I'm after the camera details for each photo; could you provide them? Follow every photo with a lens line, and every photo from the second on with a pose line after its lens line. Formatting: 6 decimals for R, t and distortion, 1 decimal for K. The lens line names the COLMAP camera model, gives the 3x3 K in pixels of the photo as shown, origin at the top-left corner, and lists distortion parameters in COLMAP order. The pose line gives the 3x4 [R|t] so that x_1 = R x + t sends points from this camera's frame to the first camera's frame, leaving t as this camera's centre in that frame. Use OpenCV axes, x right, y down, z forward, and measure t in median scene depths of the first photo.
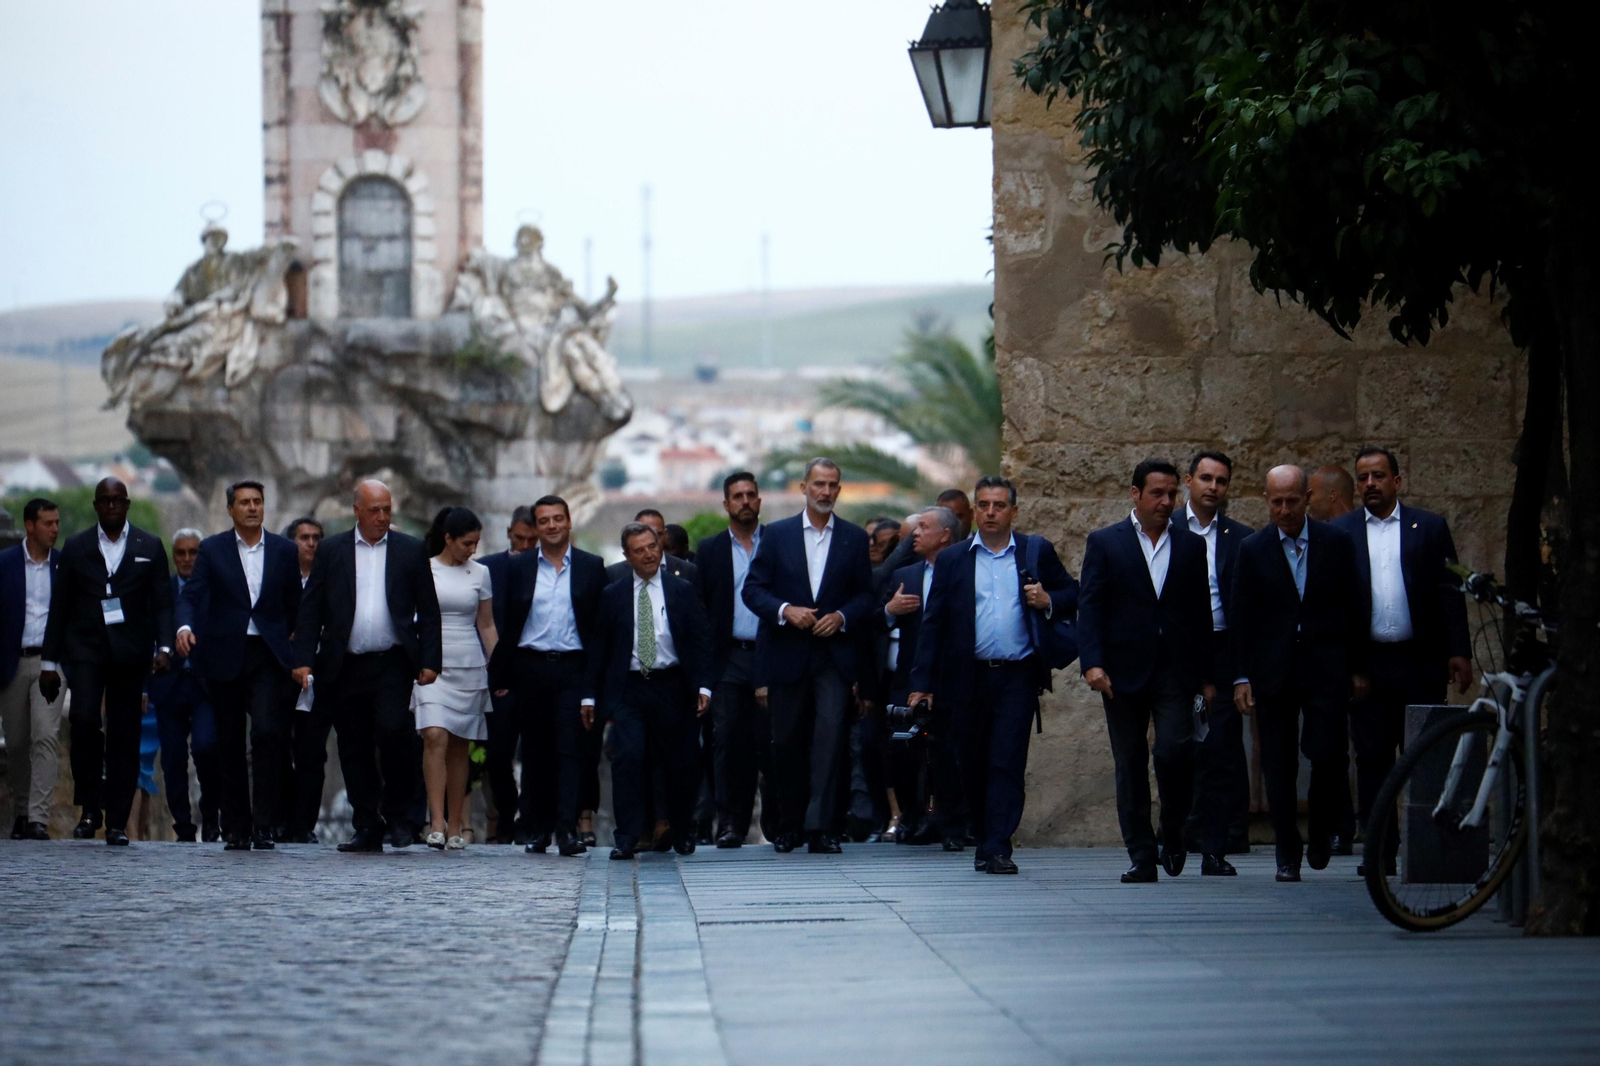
lens RADIAL K [[6457.0, 0, 800.0], [0, 6457.0, 533.0], [0, 0, 1]] dist [1.108554, -0.452170]
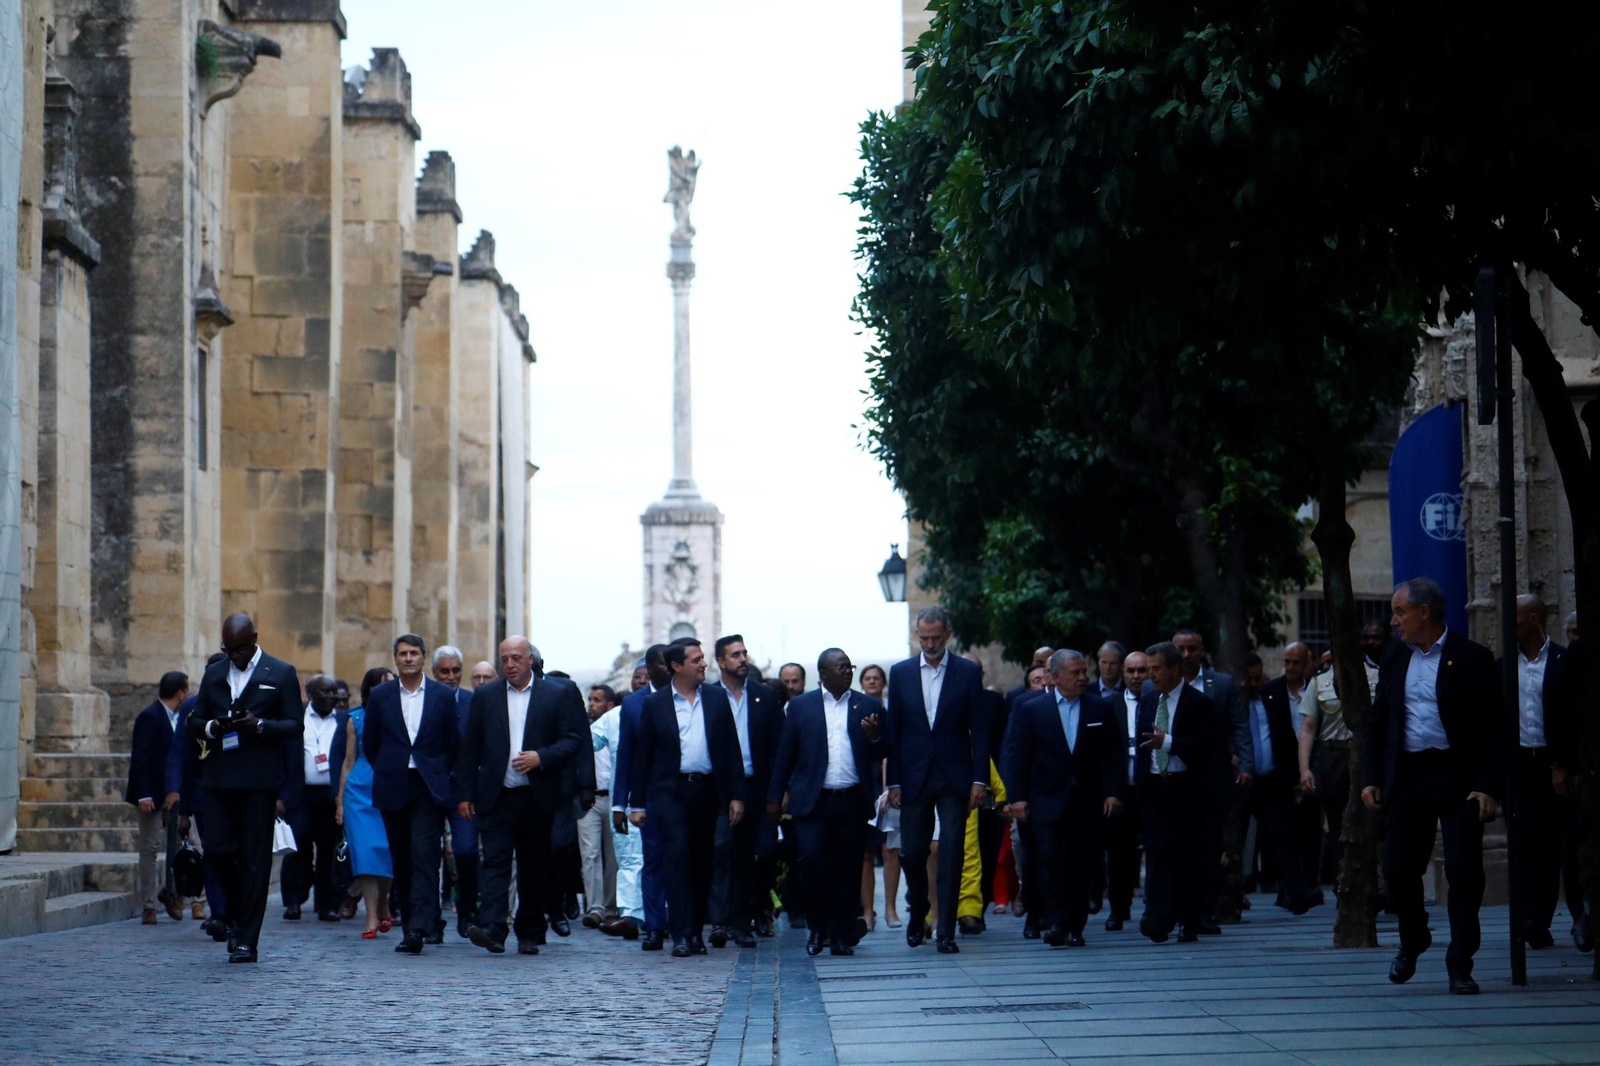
lens RADIAL K [[6457.0, 0, 800.0], [0, 6457.0, 533.0], [0, 0, 1]] dist [1.108554, -0.452170]
pose [[0.999782, -0.008196, -0.019204, 0.036637], [0.007806, 0.999764, -0.020296, -0.036903], [0.019366, 0.020142, 0.999610, -1.723663]]
